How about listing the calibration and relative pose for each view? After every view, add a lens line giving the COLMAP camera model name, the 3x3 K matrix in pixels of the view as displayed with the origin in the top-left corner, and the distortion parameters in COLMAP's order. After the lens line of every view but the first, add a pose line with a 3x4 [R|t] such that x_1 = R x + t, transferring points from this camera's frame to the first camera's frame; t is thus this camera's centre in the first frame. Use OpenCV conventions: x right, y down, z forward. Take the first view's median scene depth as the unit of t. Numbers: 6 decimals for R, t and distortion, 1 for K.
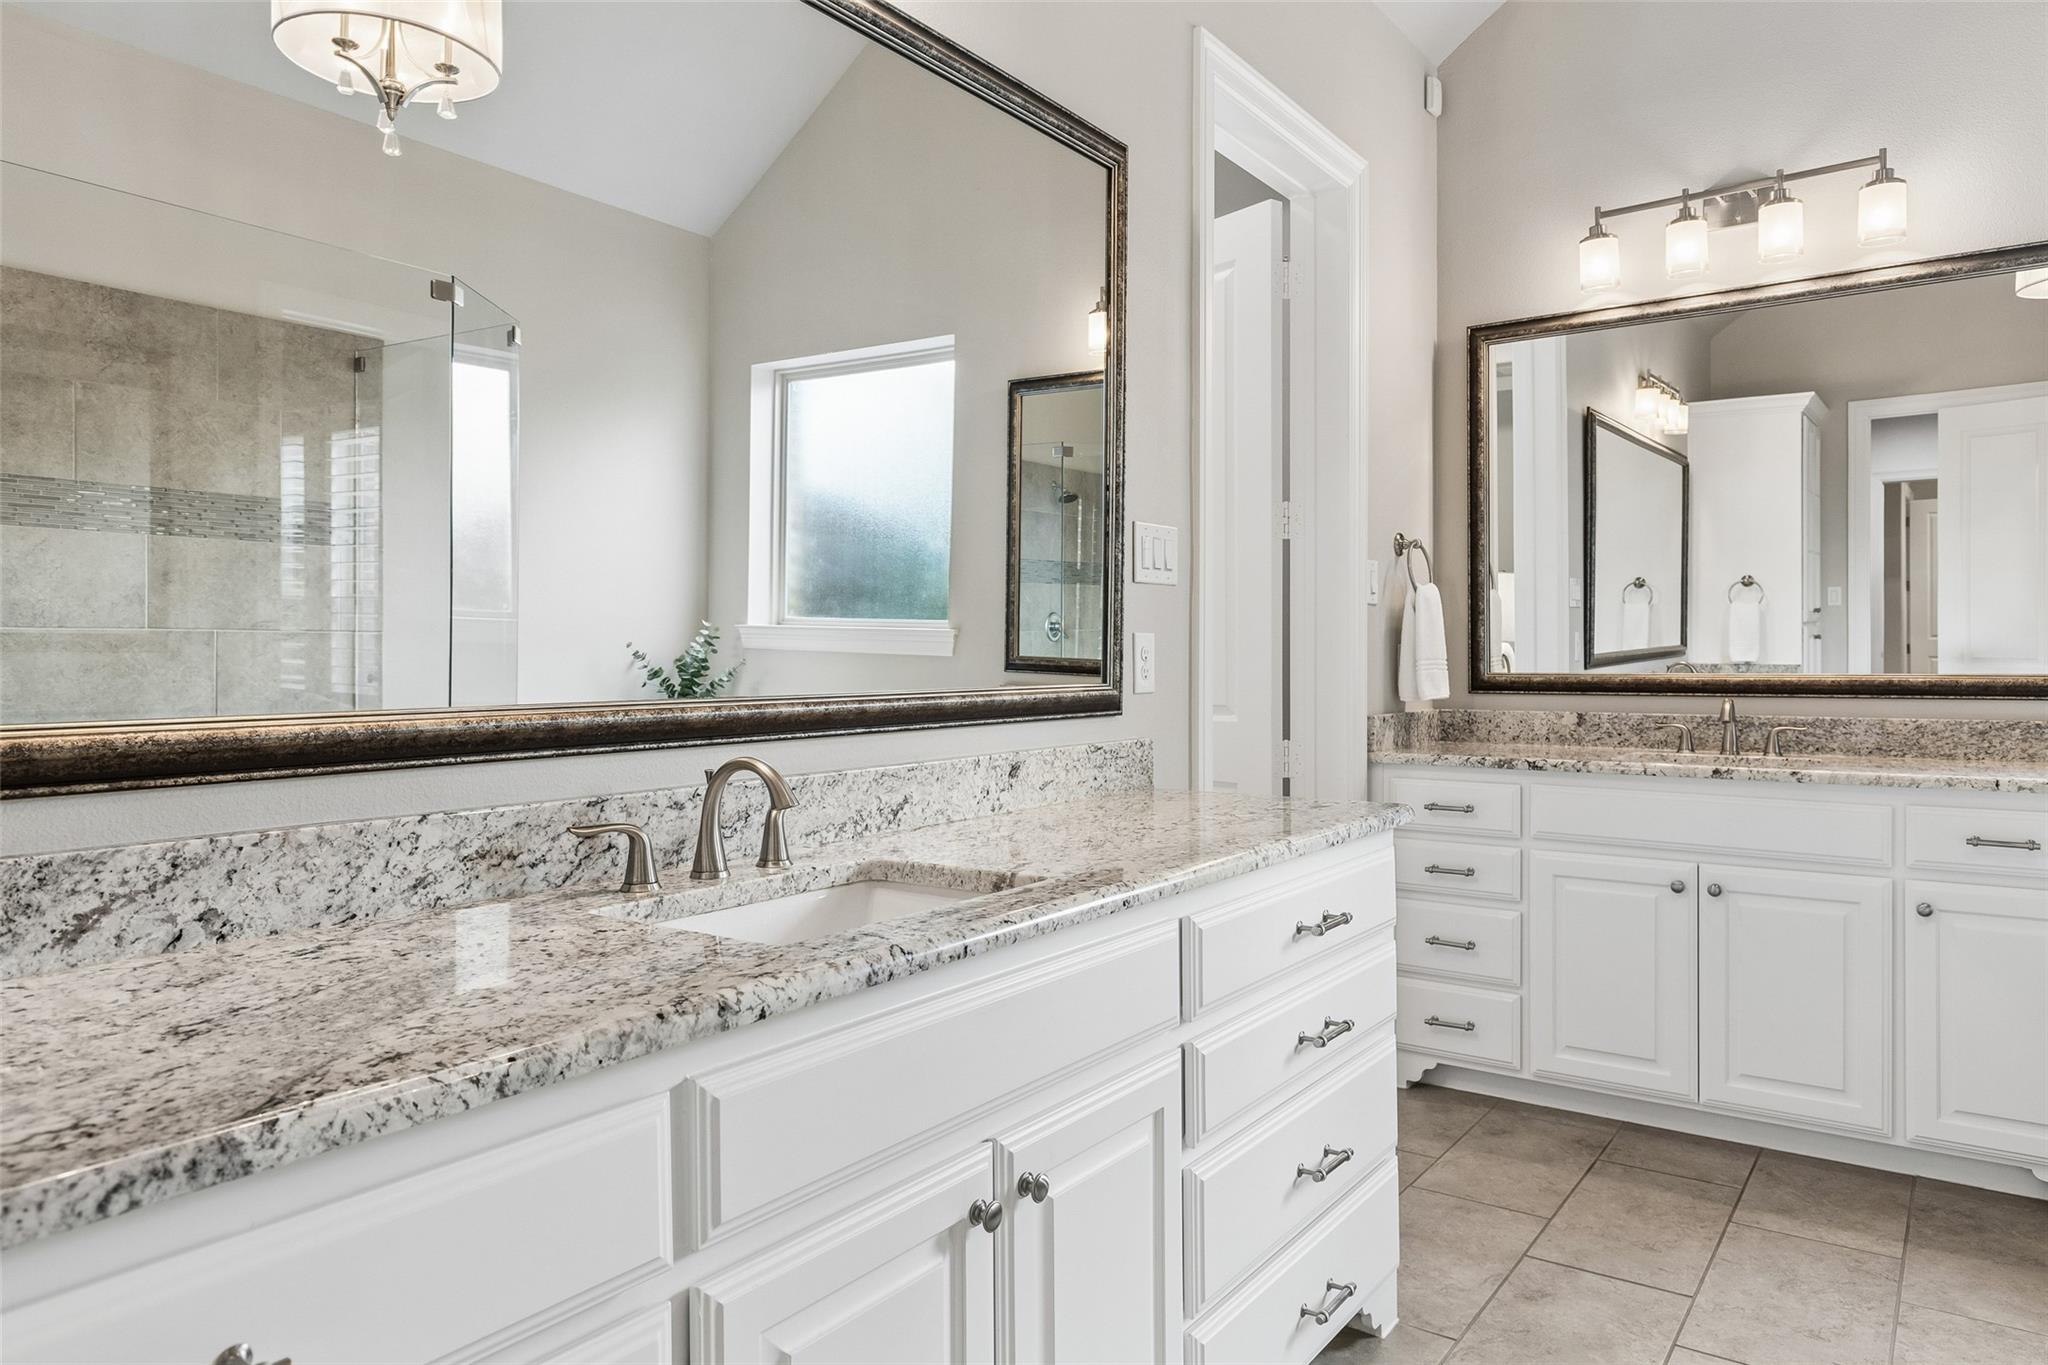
lens RADIAL K [[1285.7, 0, 1022.0], [0, 1285.7, 666.8], [0, 0, 1]] dist [0.002774, -0.006694]
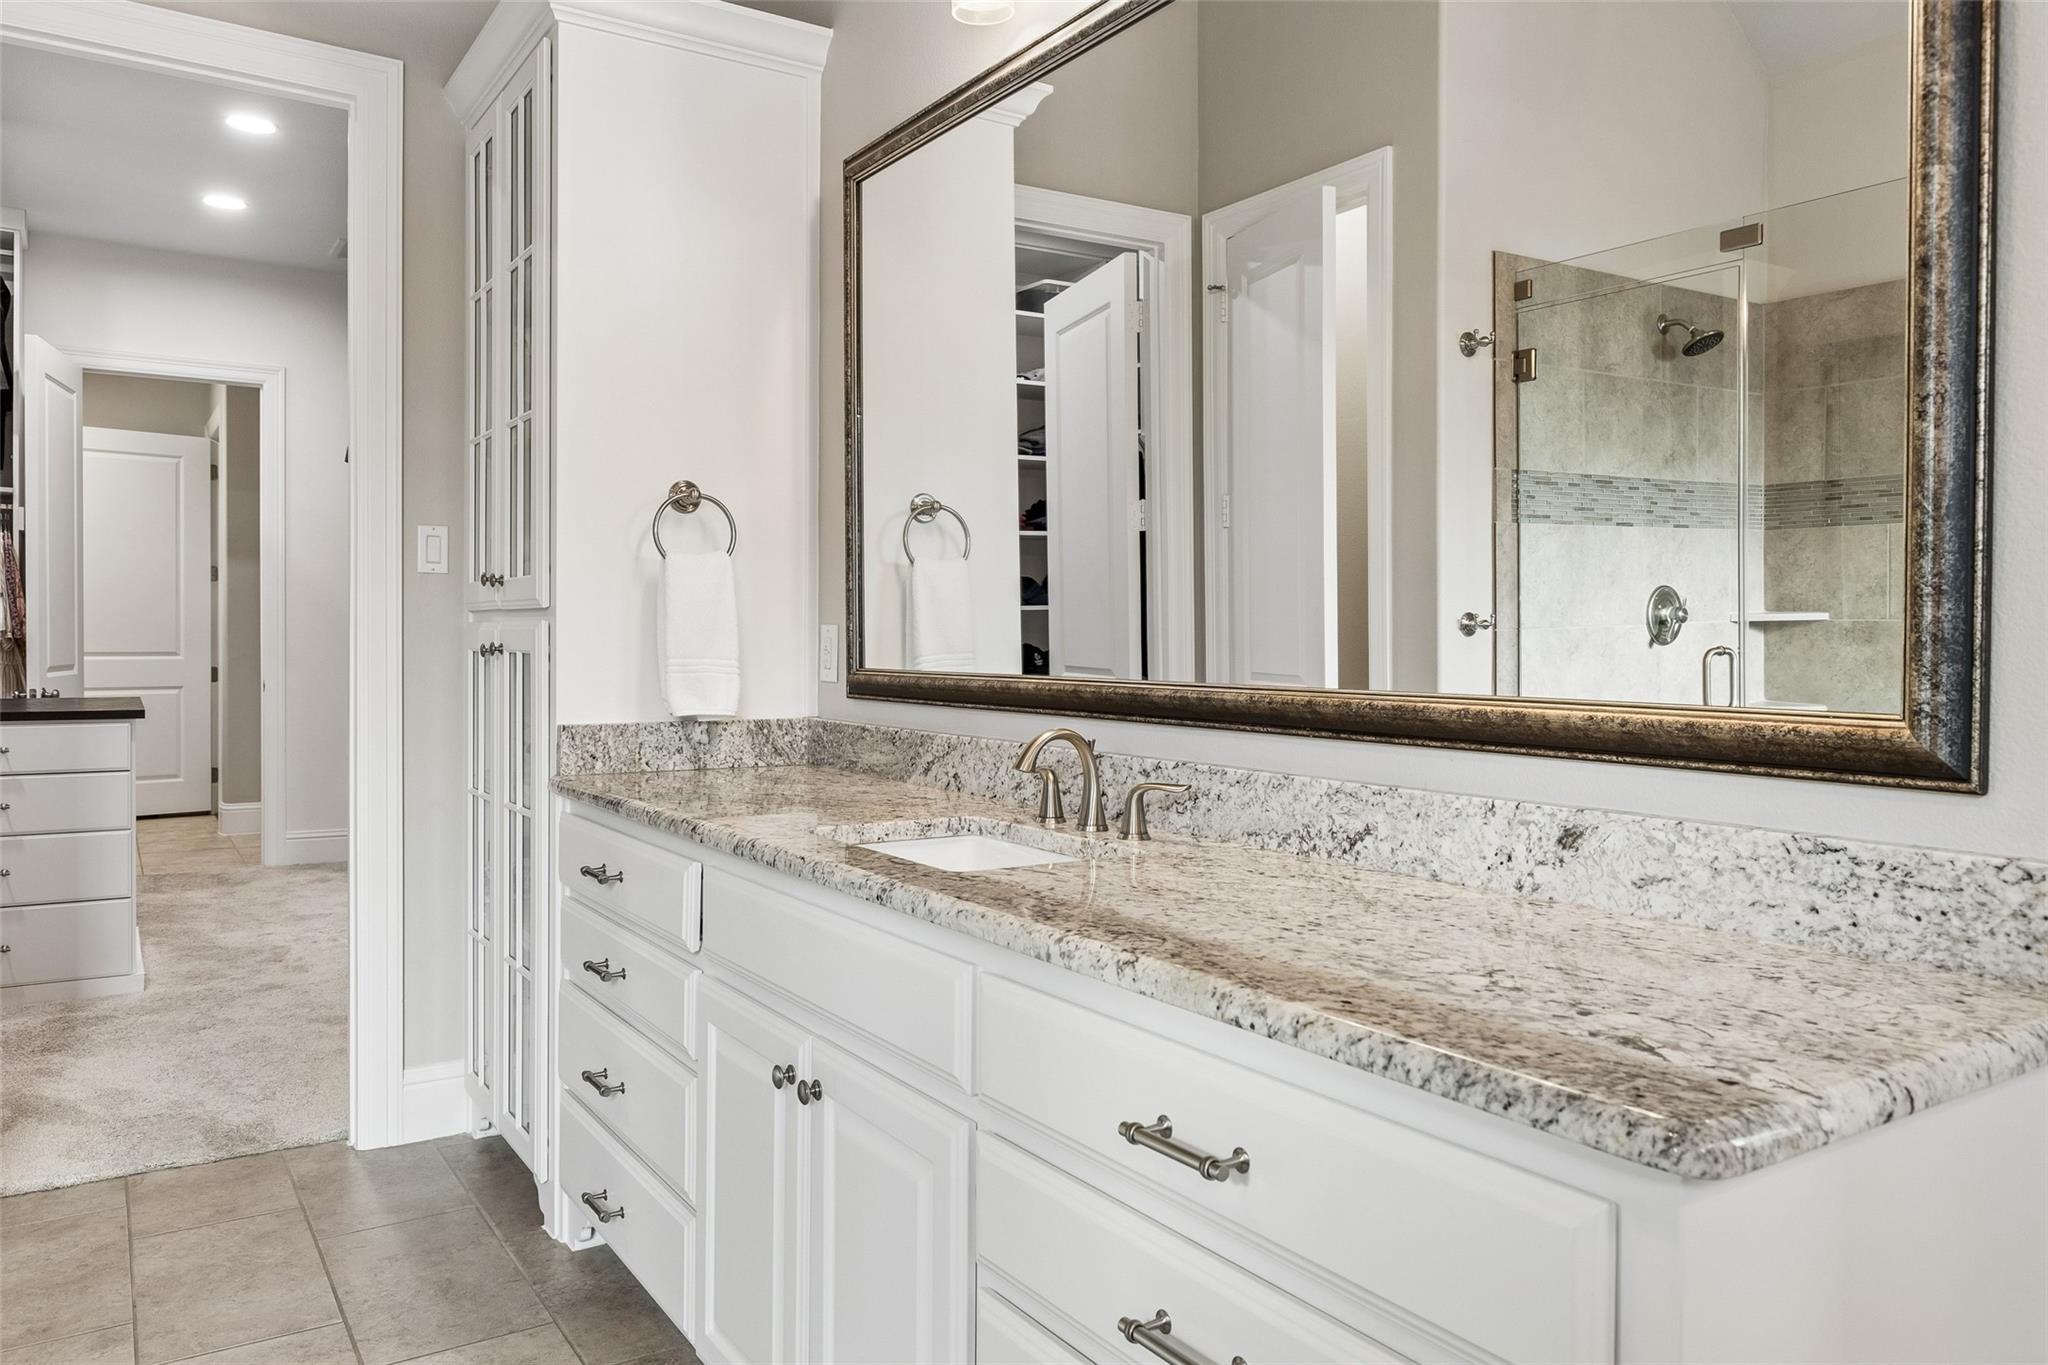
lens RADIAL K [[1354.2, 0, 1019.5], [0, 1354.2, 663.1], [0, 0, 1]] dist [-0.000973, 0.000146]
pose [[-0.326341, 0.013841, -0.945151, 0.588450], [-0.018769, 0.999601, 0.021119, -0.008928], [0.945066, 0.024632, -0.325951, 0.828749]]
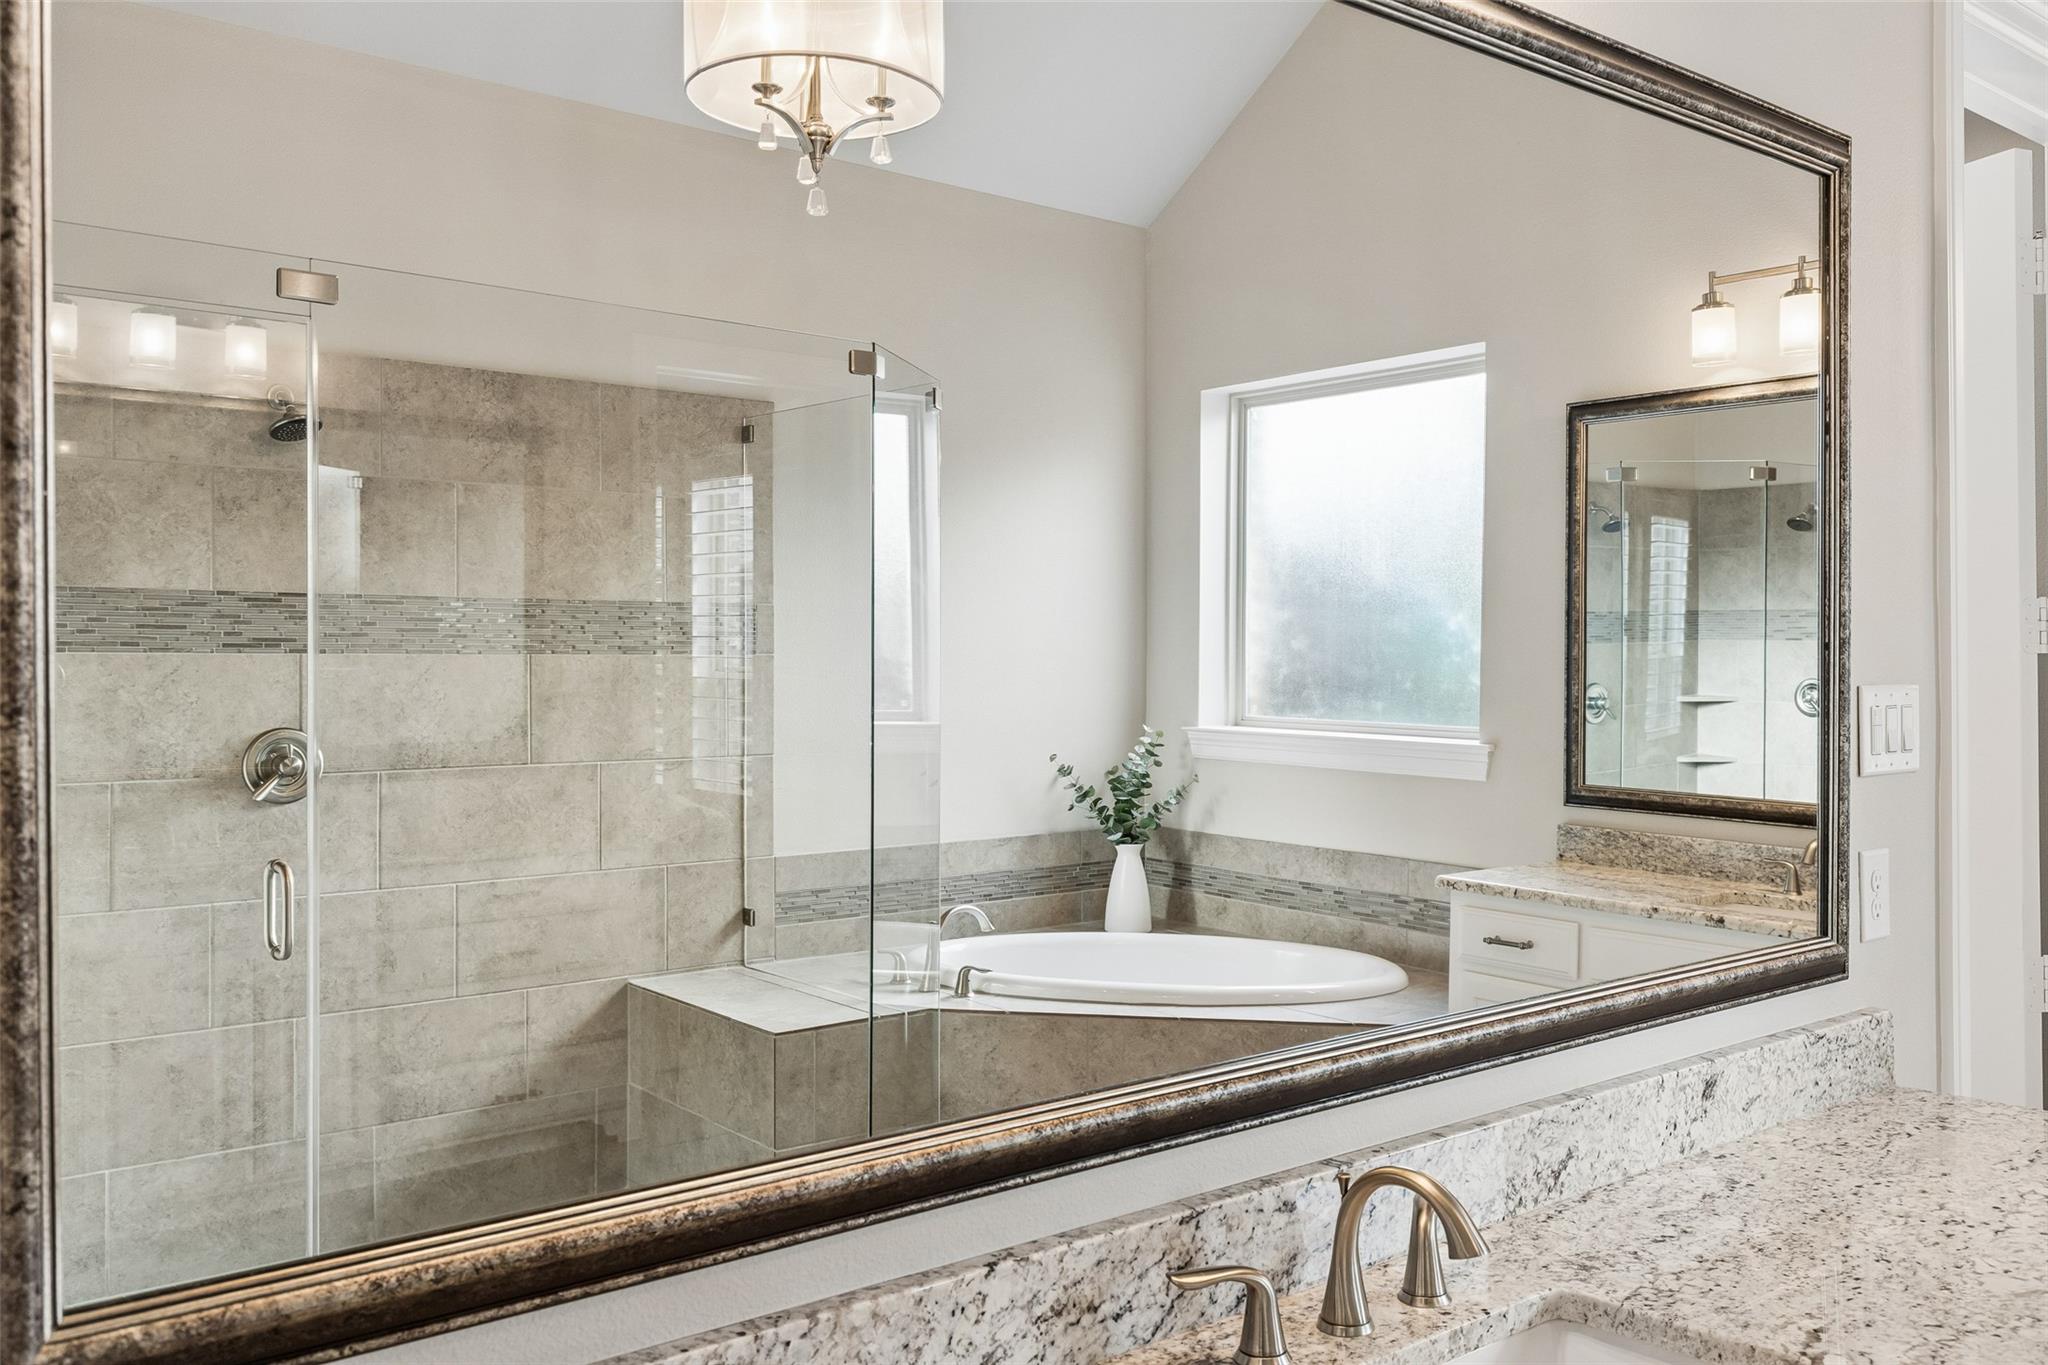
lens RADIAL K [[1634.1, 0, 1012.6], [0, 1634.1, 664.3], [0, 0, 1]] dist [0.000725, -0.016139]
pose [[0.962553, -0.007356, -0.270994, -0.107834], [0.004548, 0.999929, -0.010986, -0.117091], [0.271056, 0.009342, 0.962518, 0.057760]]
